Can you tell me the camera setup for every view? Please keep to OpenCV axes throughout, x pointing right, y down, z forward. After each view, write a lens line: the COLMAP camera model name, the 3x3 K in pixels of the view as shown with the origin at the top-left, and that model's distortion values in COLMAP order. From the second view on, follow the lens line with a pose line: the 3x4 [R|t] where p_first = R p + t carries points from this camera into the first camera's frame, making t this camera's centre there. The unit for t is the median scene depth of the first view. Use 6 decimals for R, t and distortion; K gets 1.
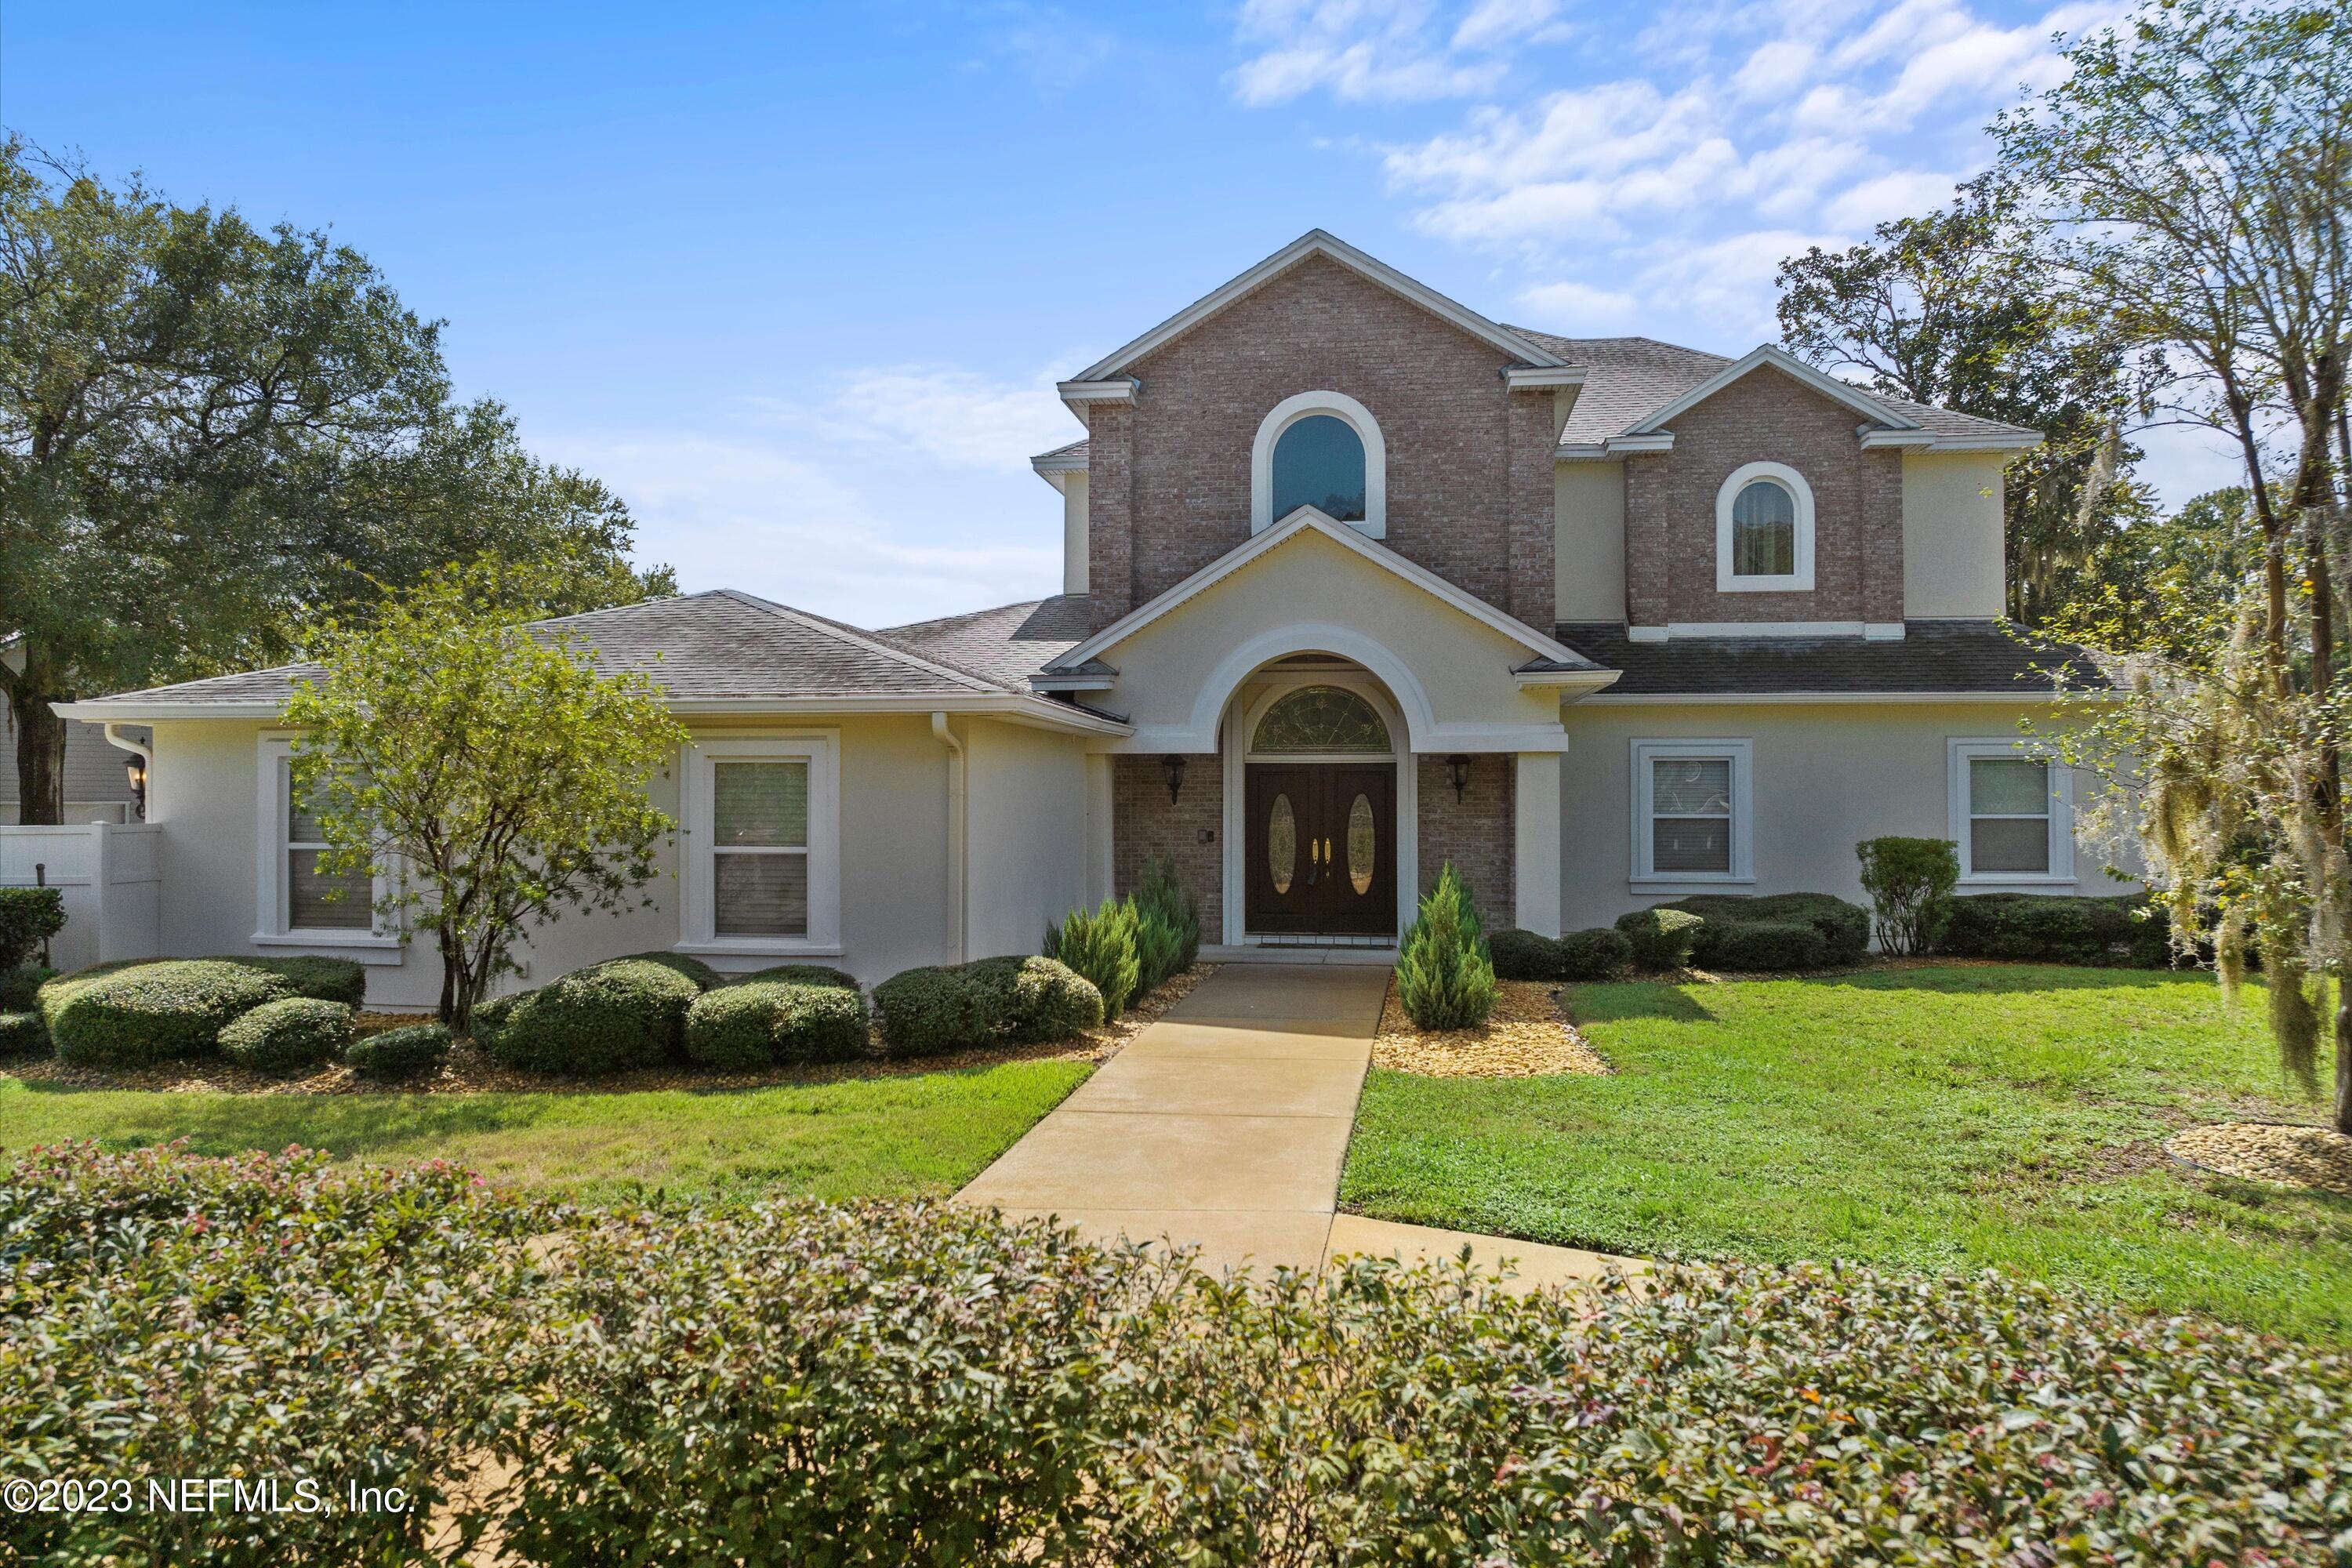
lens RADIAL K [[1668.5, 0, 1176.0], [0, 1668.5, 784.0], [0, 0, 1]] dist [-0.036197, -0.006065]
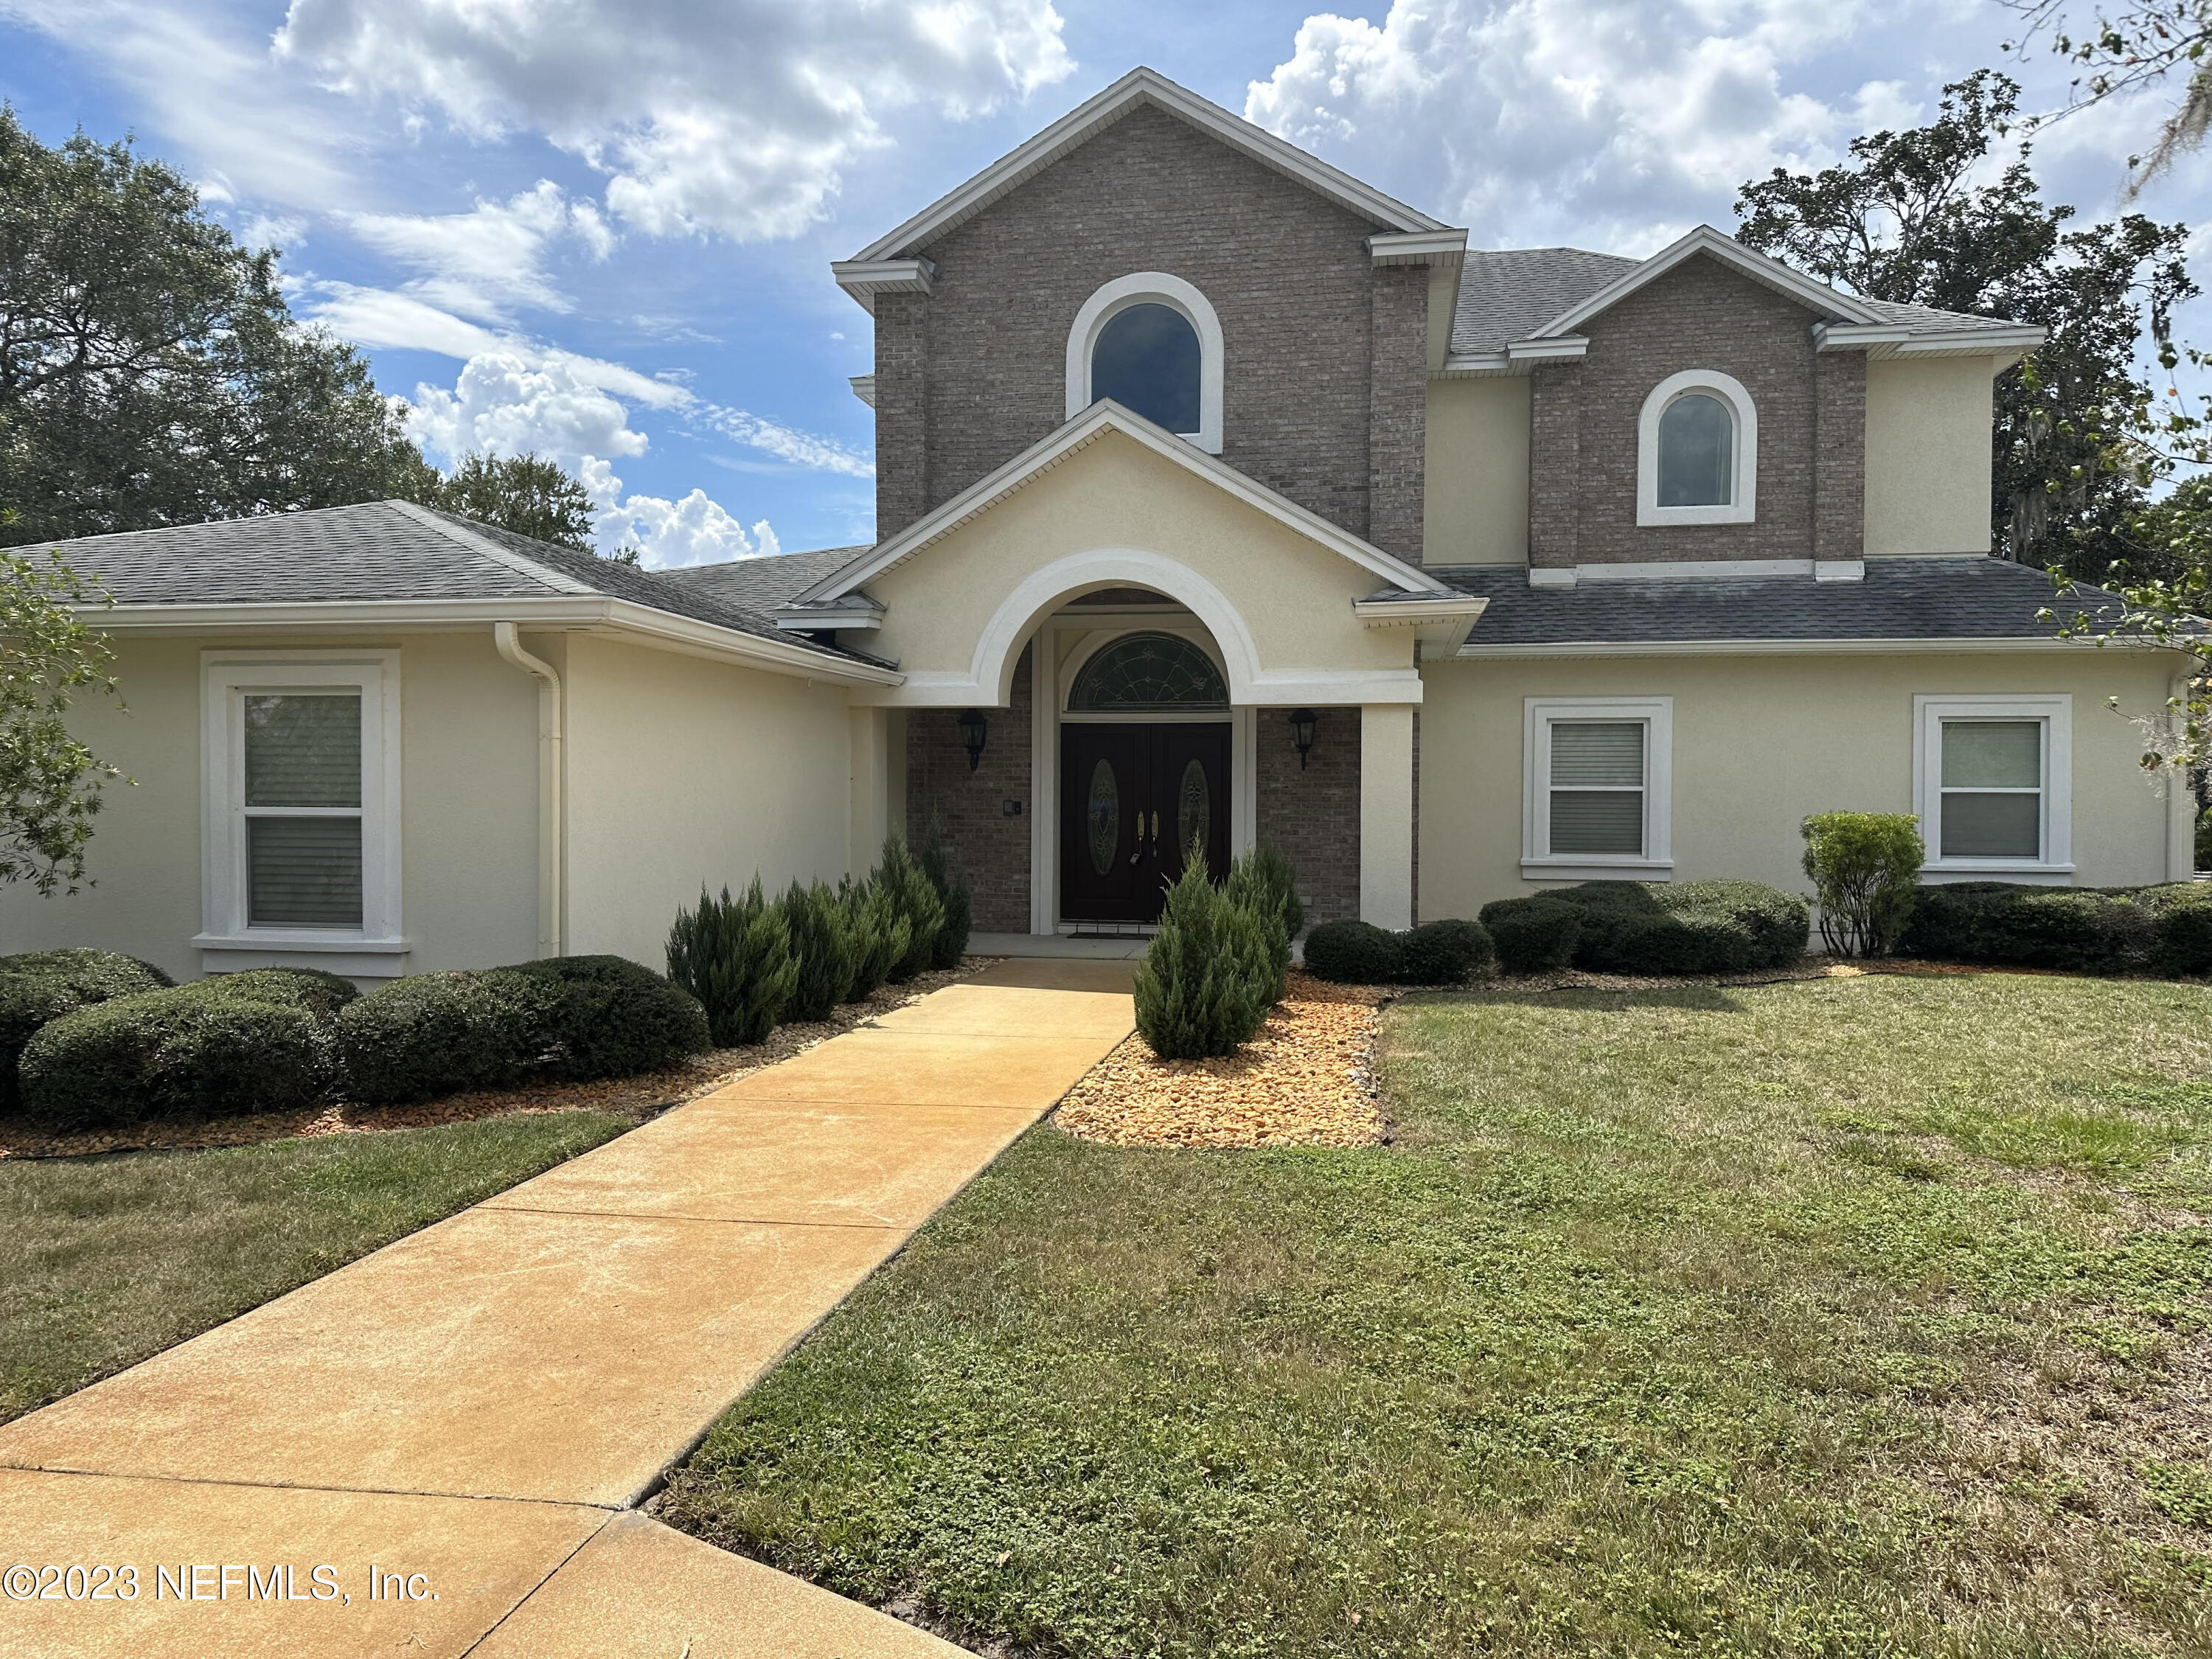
lens RADIAL K [[1536.7, 0, 1118.1], [0, 1536.7, 831.1], [0, 0, 1]] dist [0.078560, -0.097510]
pose [[0.999386, 0.005740, -0.034561, 0.100481], [-0.004467, 0.999313, 0.036783, 0.014303], [0.034748, -0.036606, 0.998725, 0.216004]]
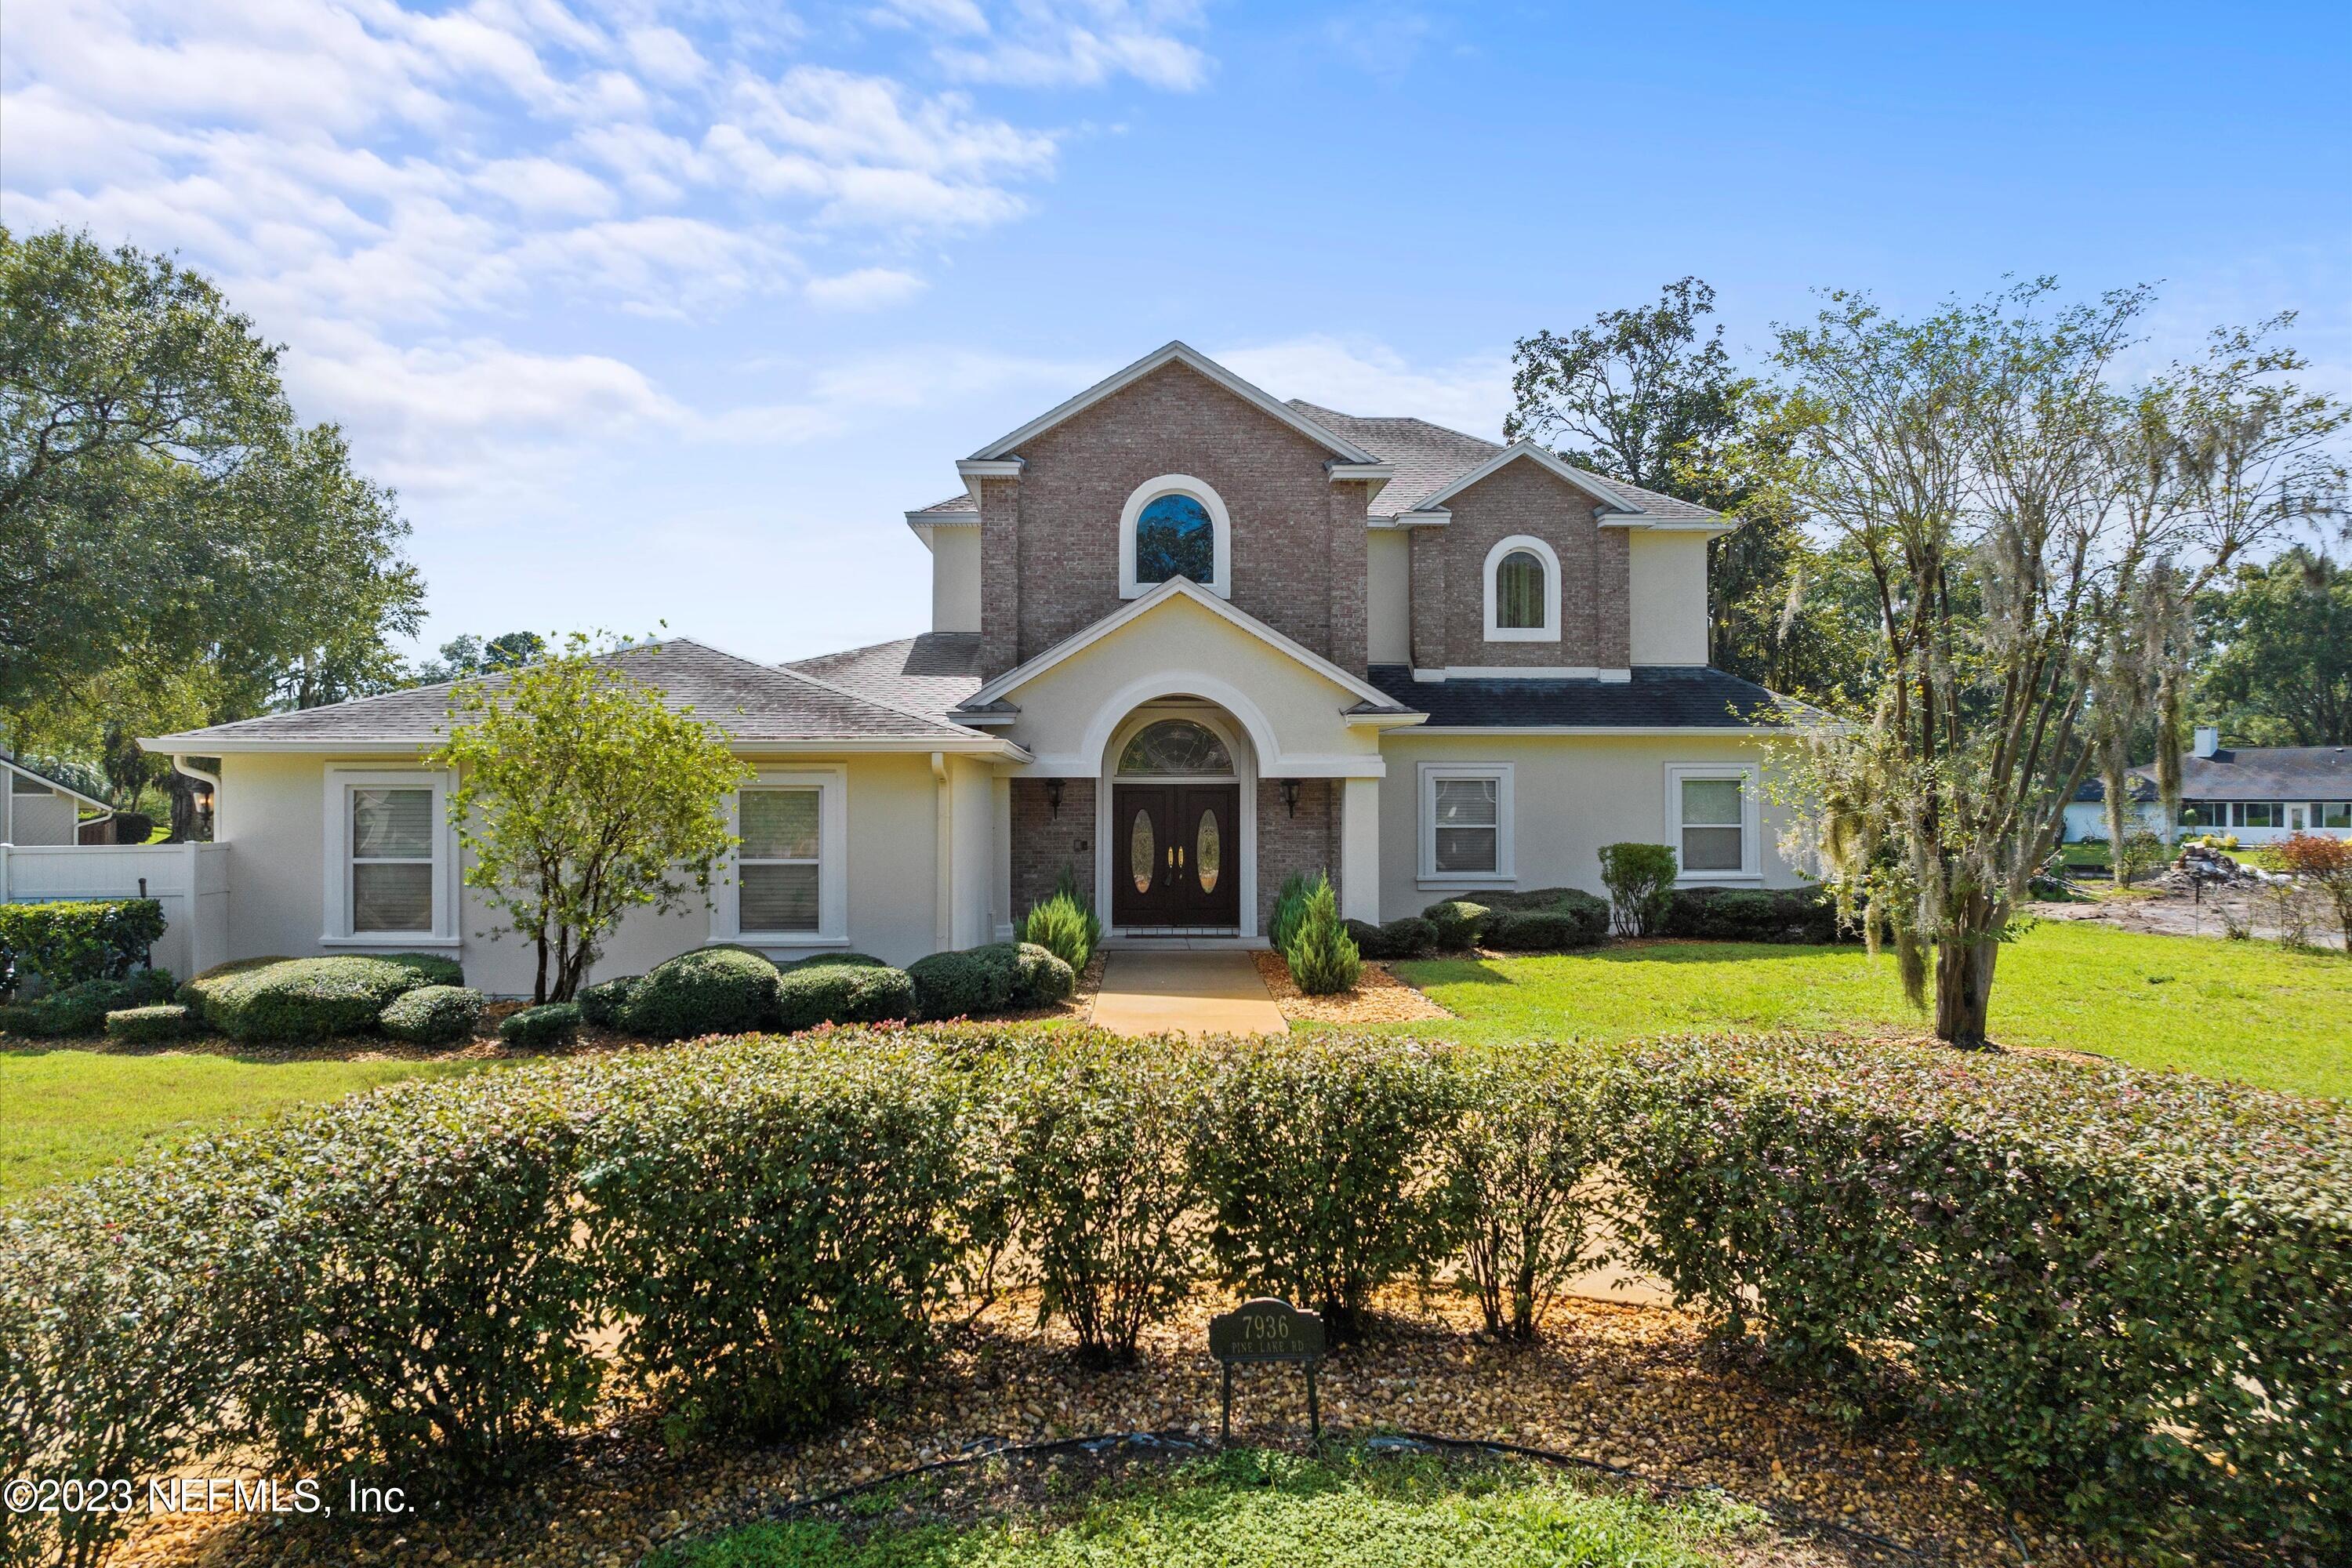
lens RADIAL K [[1668.5, 0, 1176.0], [0, 1668.5, 784.0], [0, 0, 1]] dist [-0.036197, -0.006065]
pose [[0.985539, 0.000702, 0.169448, -0.117461], [-0.000747, 1.000000, 0.000198, -0.012801], [-0.169448, -0.000321, 0.985539, -0.185810]]
